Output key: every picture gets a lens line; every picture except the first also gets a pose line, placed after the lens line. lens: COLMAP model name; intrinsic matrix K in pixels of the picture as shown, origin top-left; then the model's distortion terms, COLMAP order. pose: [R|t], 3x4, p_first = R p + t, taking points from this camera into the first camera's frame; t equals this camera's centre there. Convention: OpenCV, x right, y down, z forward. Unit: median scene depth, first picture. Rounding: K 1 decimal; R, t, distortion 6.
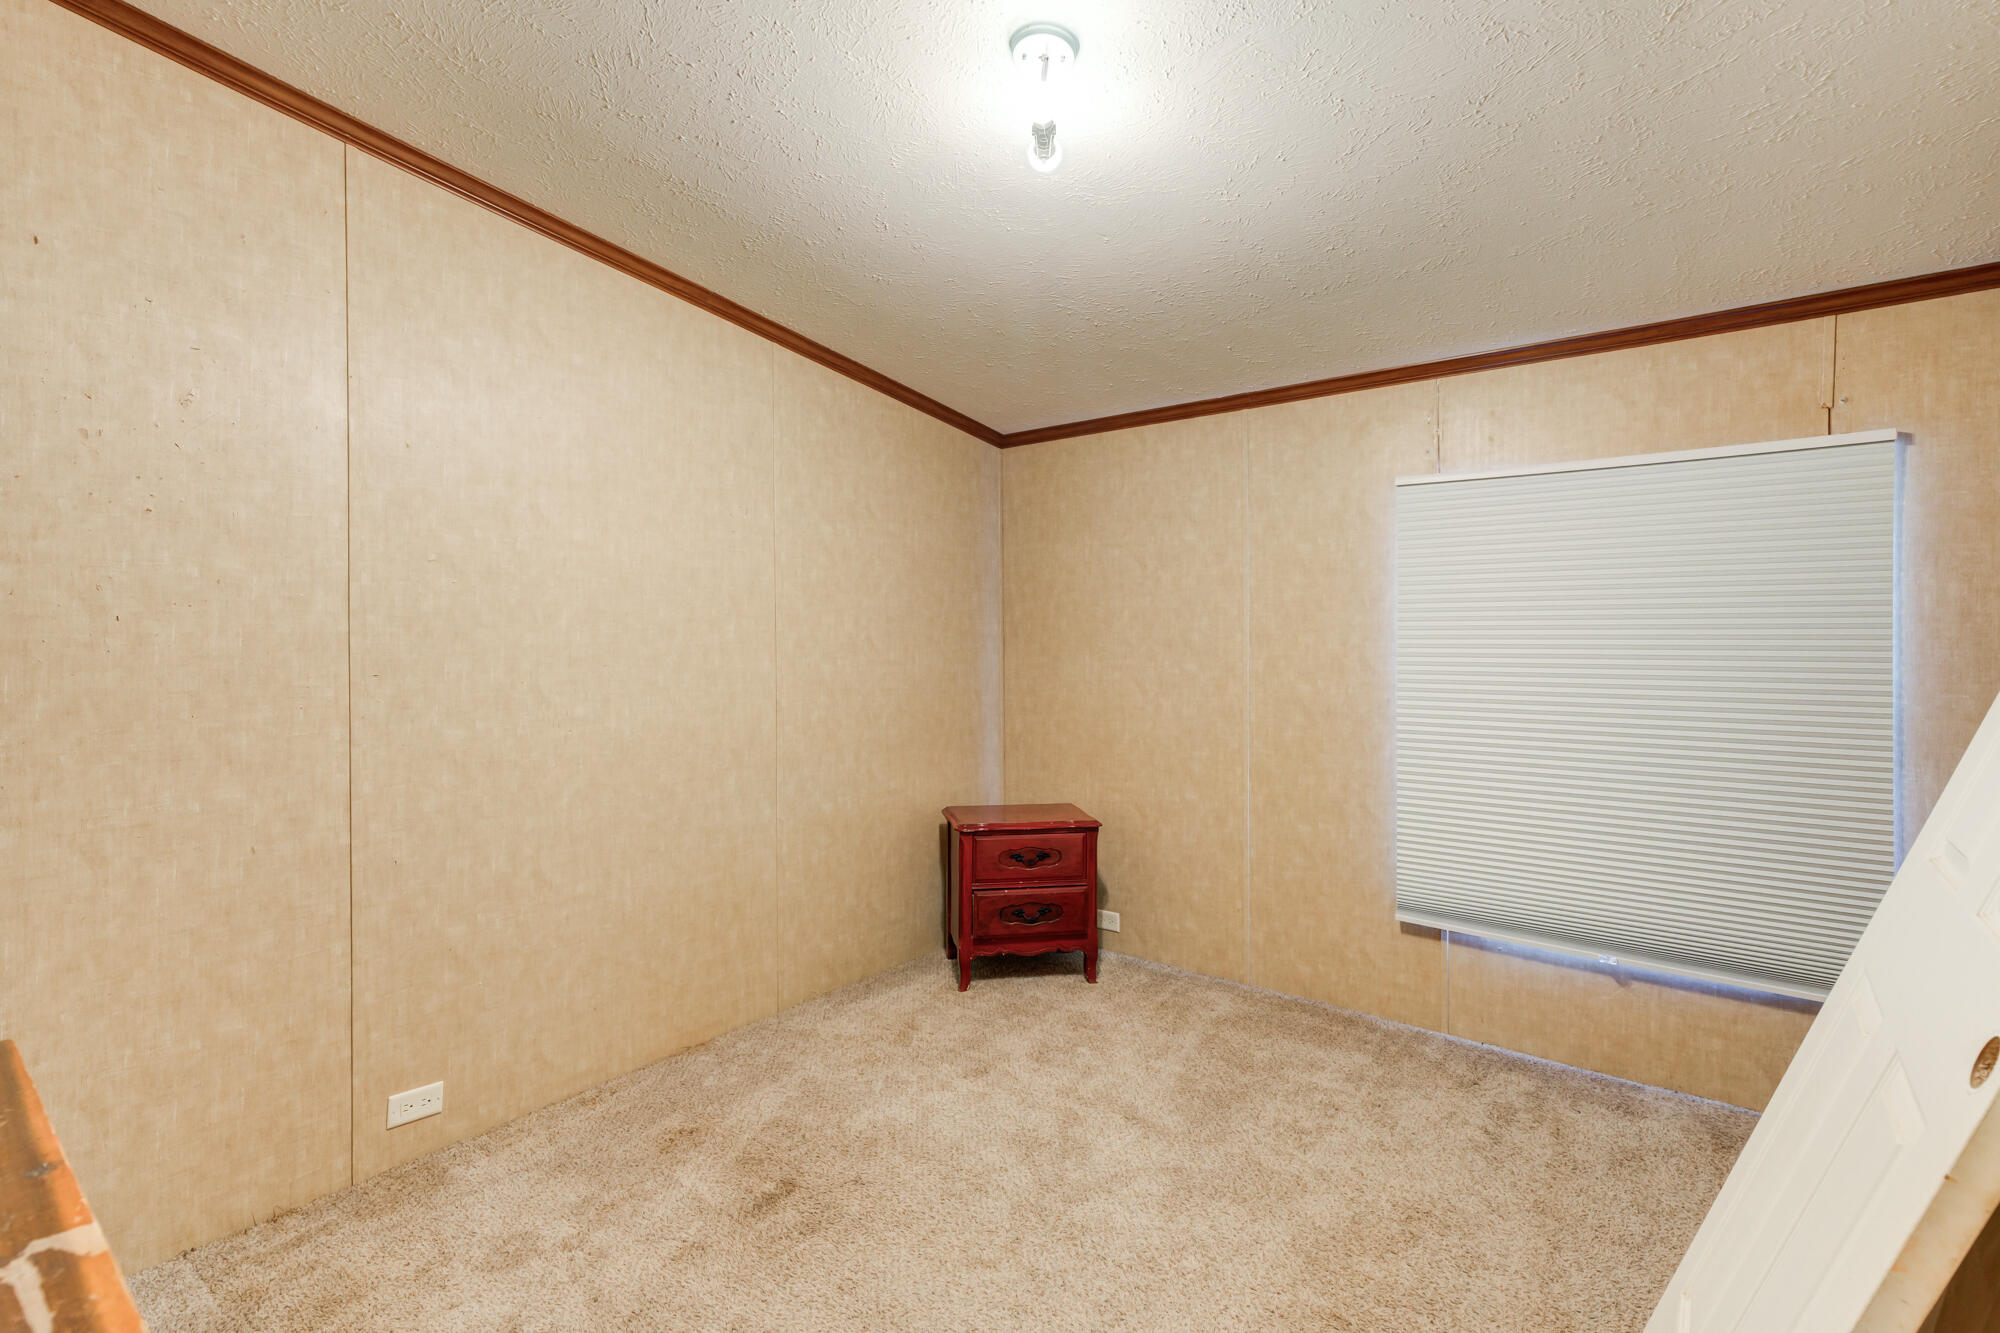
lens RADIAL K [[922.9, 0, 982.7], [0, 922.9, 646.9], [0, 0, 1]] dist [-0.012208, 0.013149]
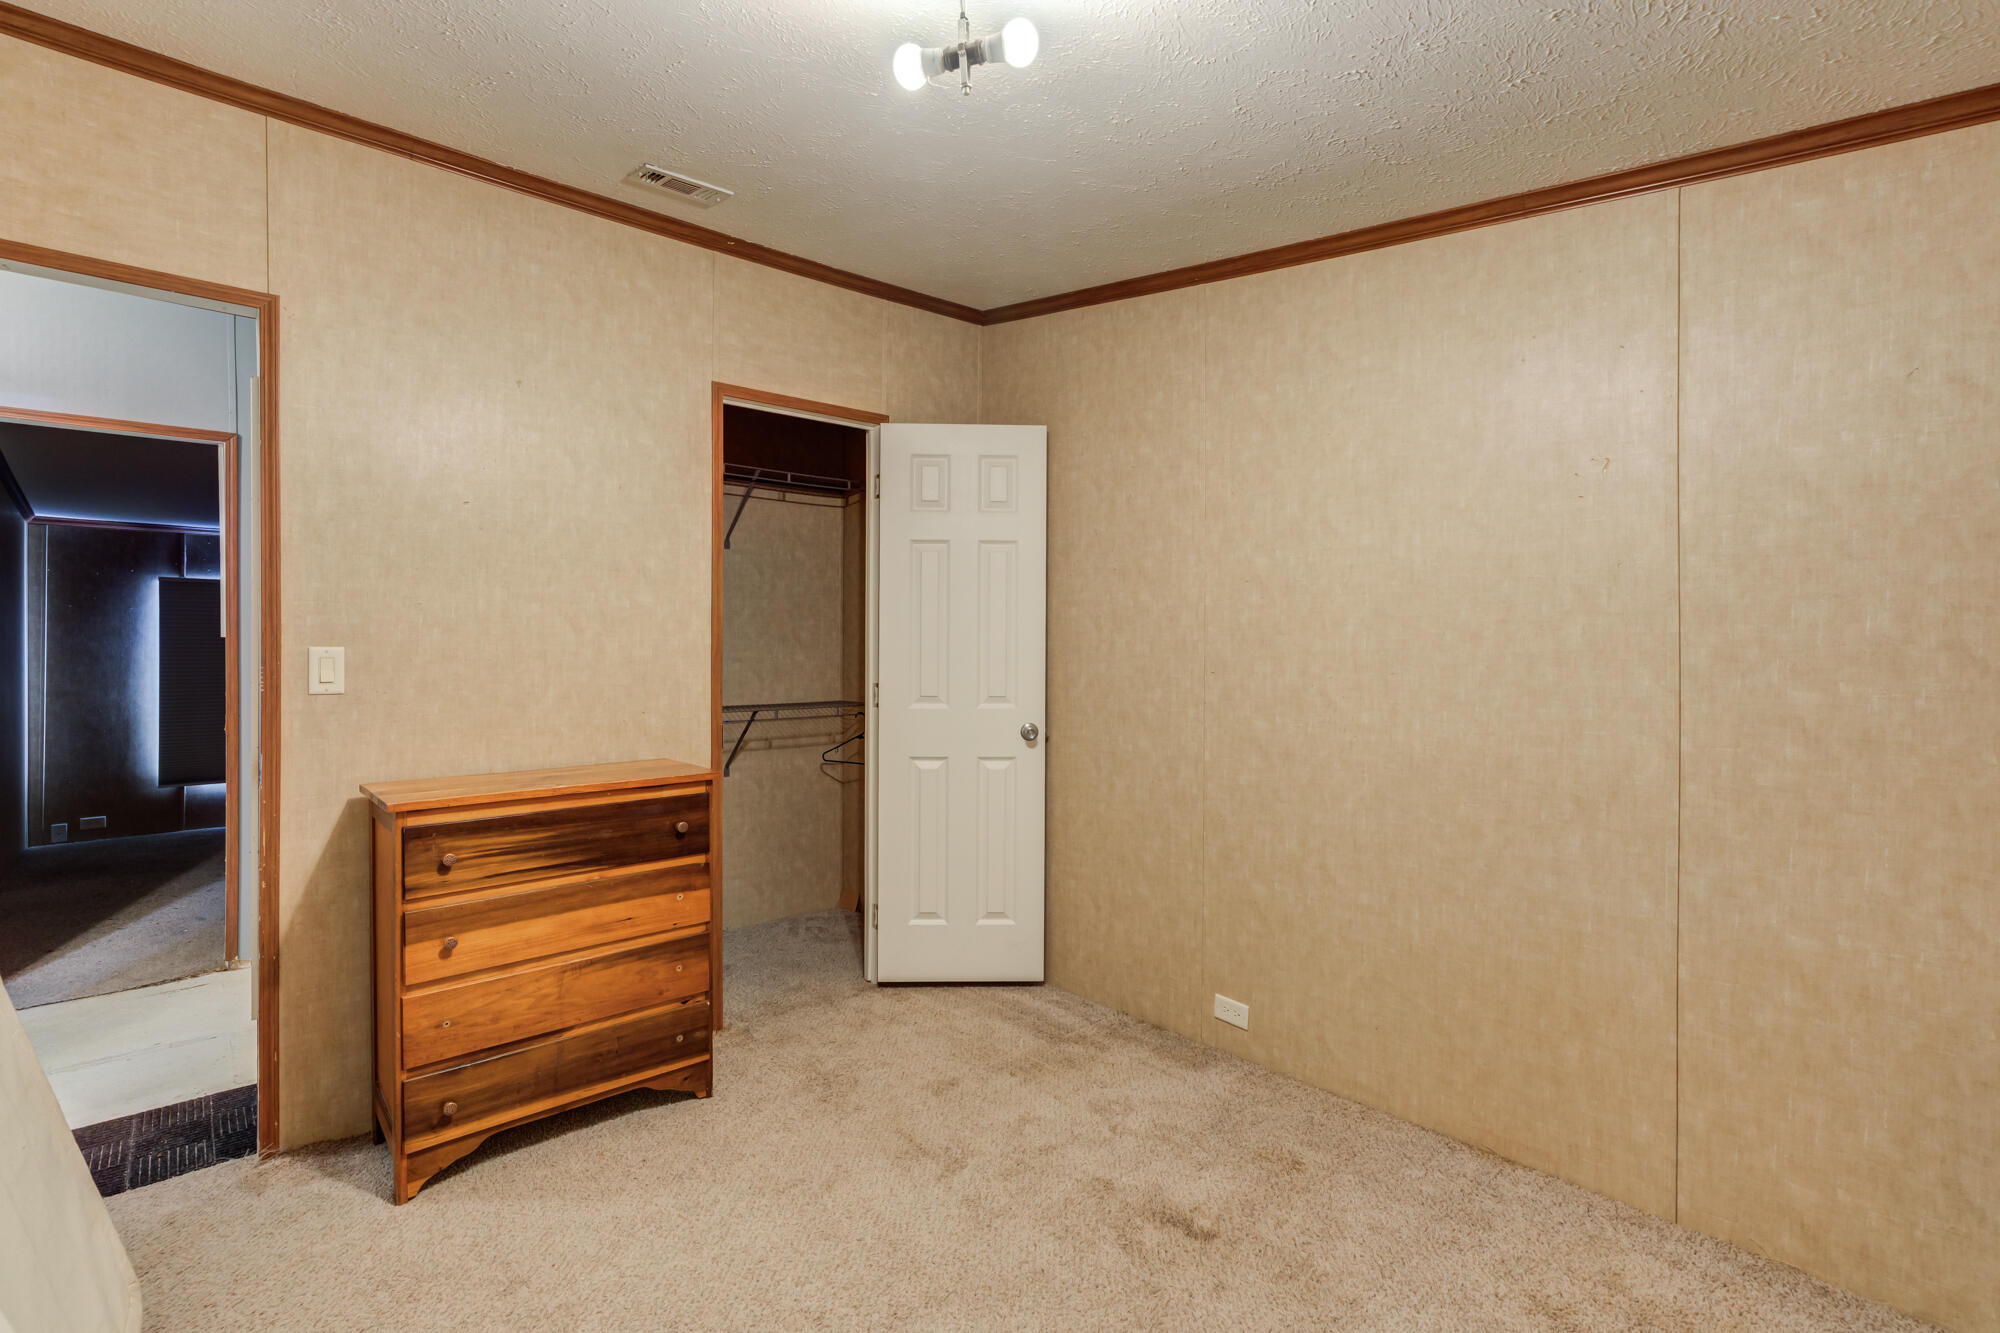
lens RADIAL K [[922.9, 0, 982.7], [0, 922.9, 646.9], [0, 0, 1]] dist [-0.012208, 0.013149]
pose [[-0.170983, 0.008663, -0.985236, 0.631402], [-0.003509, 0.999950, 0.009401, -0.015410], [0.985268, 0.005065, -0.170944, 0.801106]]
